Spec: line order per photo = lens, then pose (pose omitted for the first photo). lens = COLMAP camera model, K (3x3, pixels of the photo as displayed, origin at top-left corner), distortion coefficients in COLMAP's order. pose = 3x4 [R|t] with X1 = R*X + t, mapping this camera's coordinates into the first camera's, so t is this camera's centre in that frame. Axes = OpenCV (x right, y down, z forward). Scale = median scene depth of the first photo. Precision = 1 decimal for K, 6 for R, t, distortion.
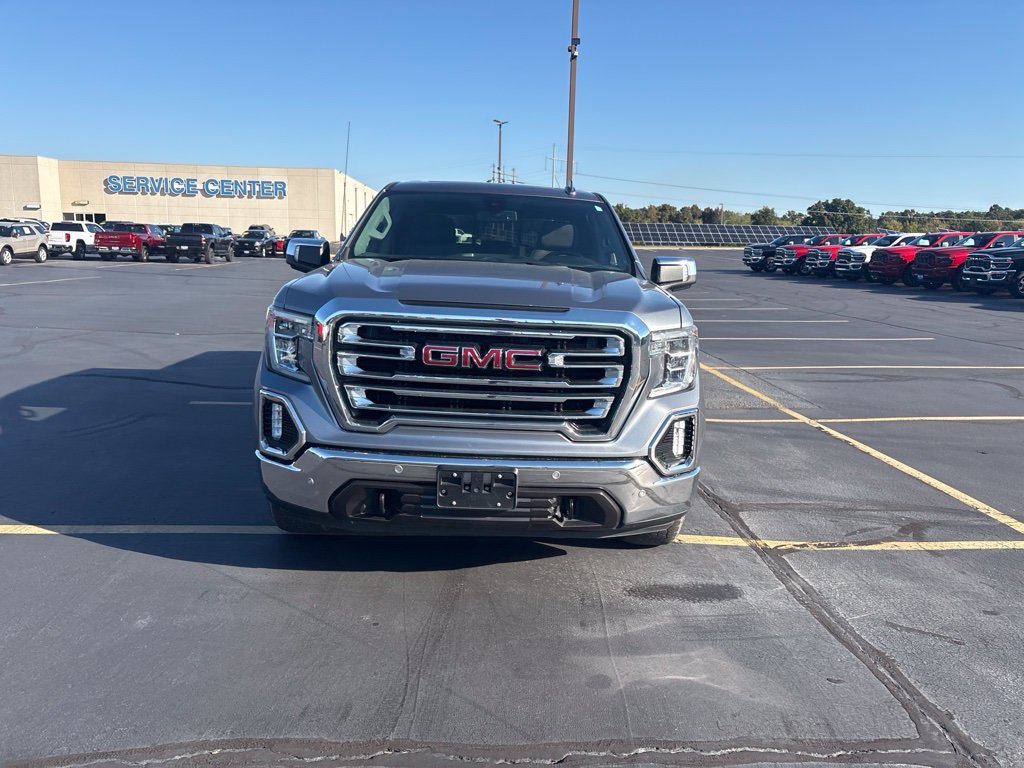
lens RADIAL K [[779.3, 0, 517.2], [0, 779.3, 374.3], [0, 0, 1]] dist [0.029643, -0.012077]
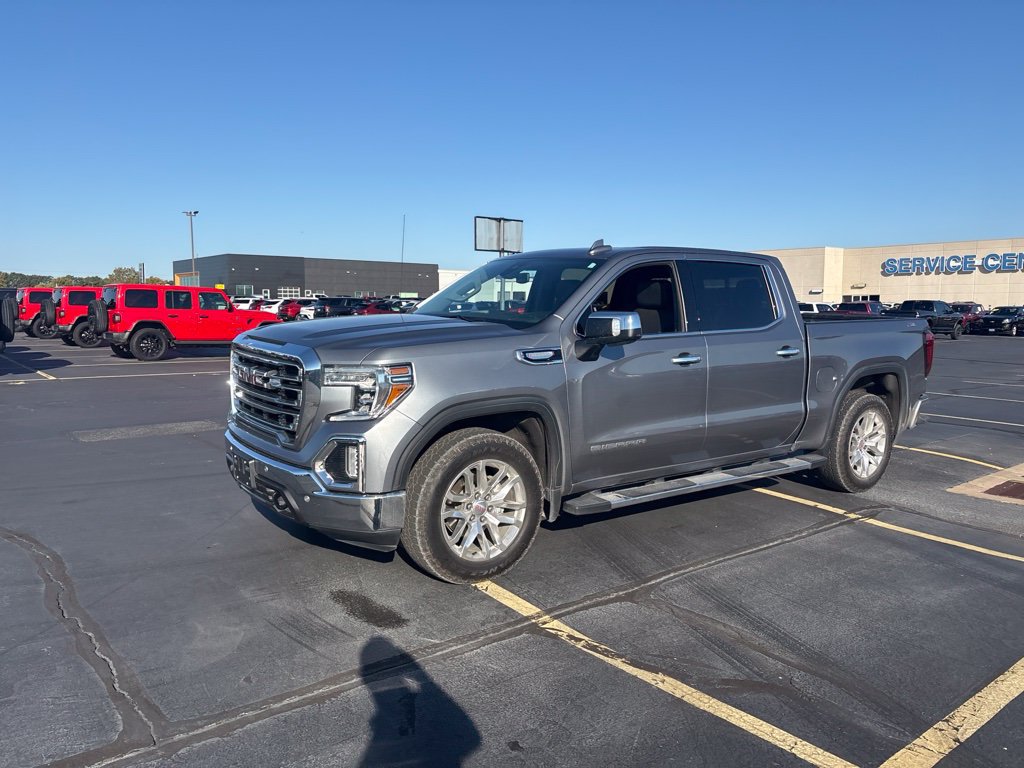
lens RADIAL K [[779.3, 0, 517.2], [0, 779.3, 374.3], [0, 0, 1]] dist [0.029643, -0.012077]
pose [[0.572314, 0.050610, -0.818471, 1.066174], [-0.133563, 0.990519, -0.032145, -0.032584], [0.809084, 0.127714, 0.573647, 0.444520]]
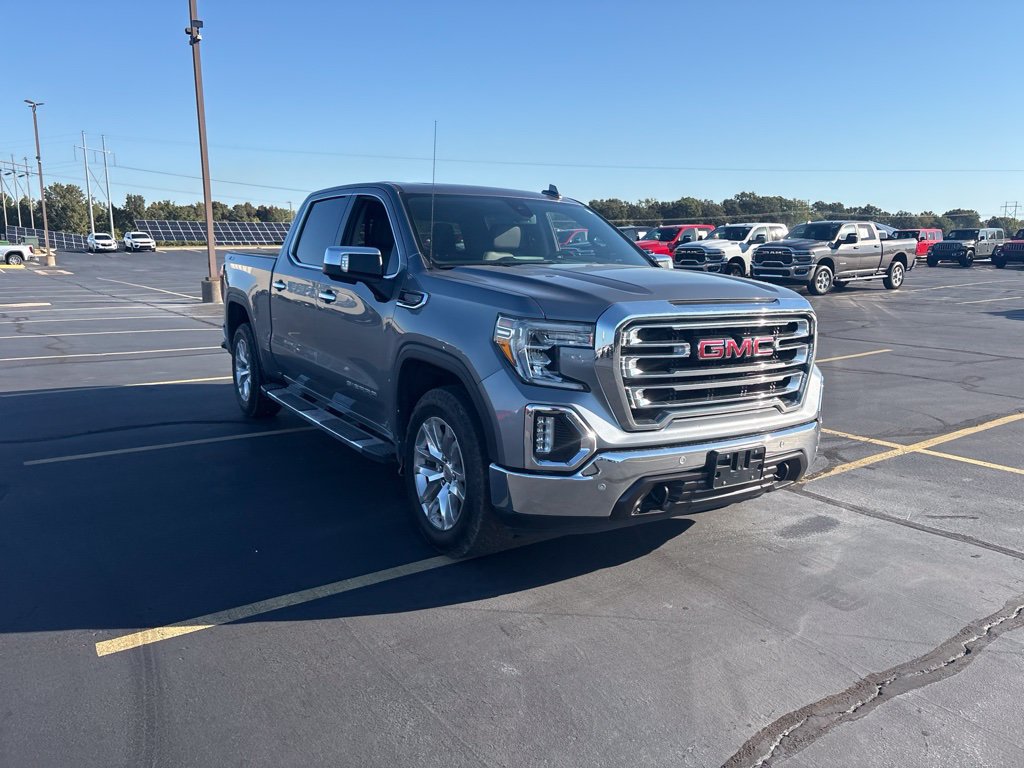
lens RADIAL K [[781.5, 0, 512.0], [0, 781.5, 384.0], [0, 0, 1]] dist [0.022923, -0.001947]
pose [[0.853388, -0.114410, 0.508566, -0.686708], [0.107300, 0.993279, 0.043402, -0.040949], [-0.510114, 0.017531, 0.859928, 0.157761]]
